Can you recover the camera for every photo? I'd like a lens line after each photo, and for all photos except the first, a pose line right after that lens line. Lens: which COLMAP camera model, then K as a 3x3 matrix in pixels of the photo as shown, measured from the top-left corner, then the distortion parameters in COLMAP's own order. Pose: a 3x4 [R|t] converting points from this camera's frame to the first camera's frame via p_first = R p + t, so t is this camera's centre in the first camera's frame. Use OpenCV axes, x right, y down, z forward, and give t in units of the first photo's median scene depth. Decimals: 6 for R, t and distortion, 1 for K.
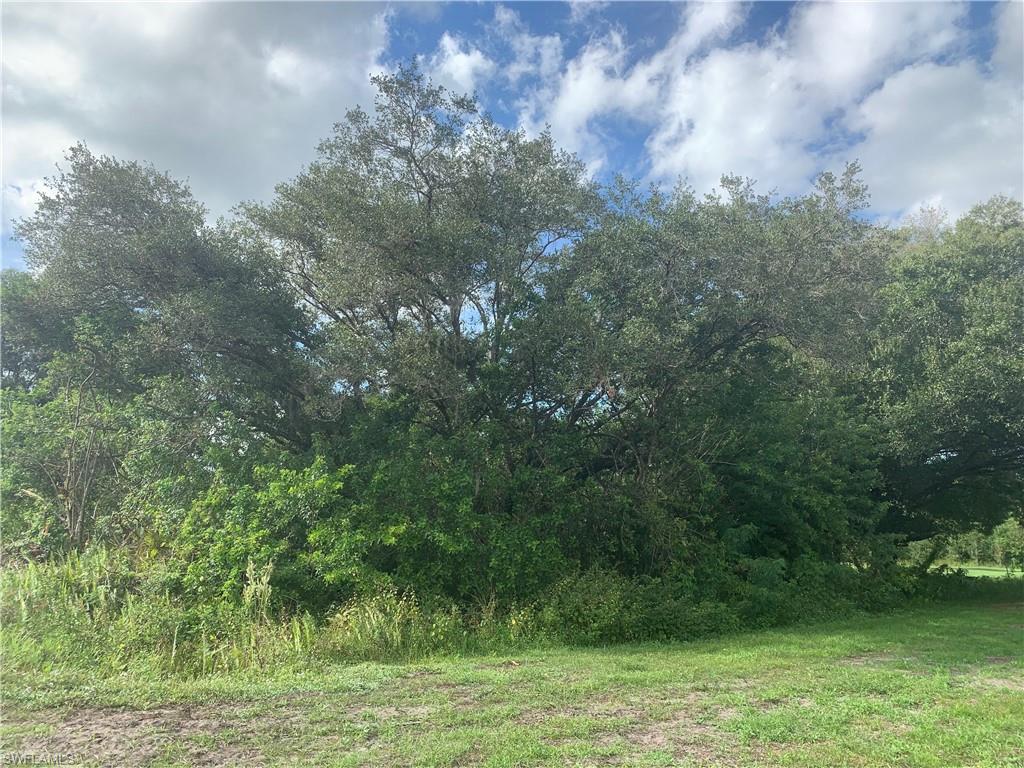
lens RADIAL K [[781.0, 0, 516.3], [0, 781.0, 389.3], [0, 0, 1]] dist [0.009824, -0.012853]
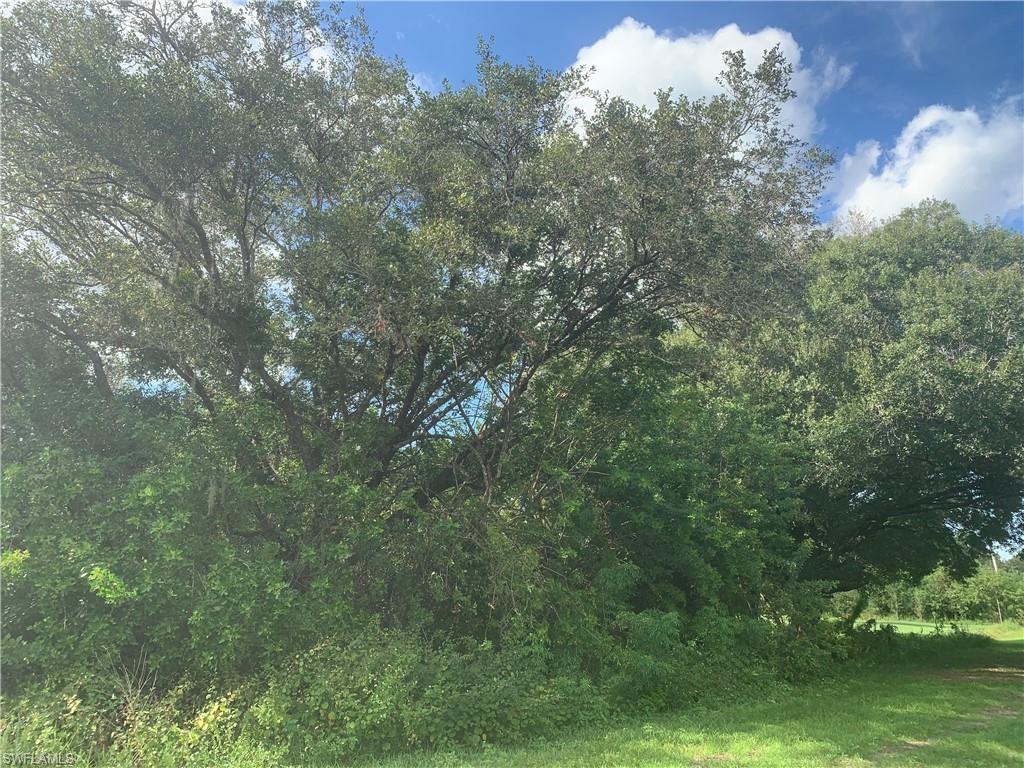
lens RADIAL K [[718.9, 0, 530.2], [0, 718.9, 385.7], [0, 0, 1]] dist [0.005130, -0.001144]
pose [[0.996226, 0.033945, 0.079887, 0.157738], [-0.026992, 0.995881, -0.086560, 0.074922], [-0.082496, 0.084077, 0.993038, 0.362436]]
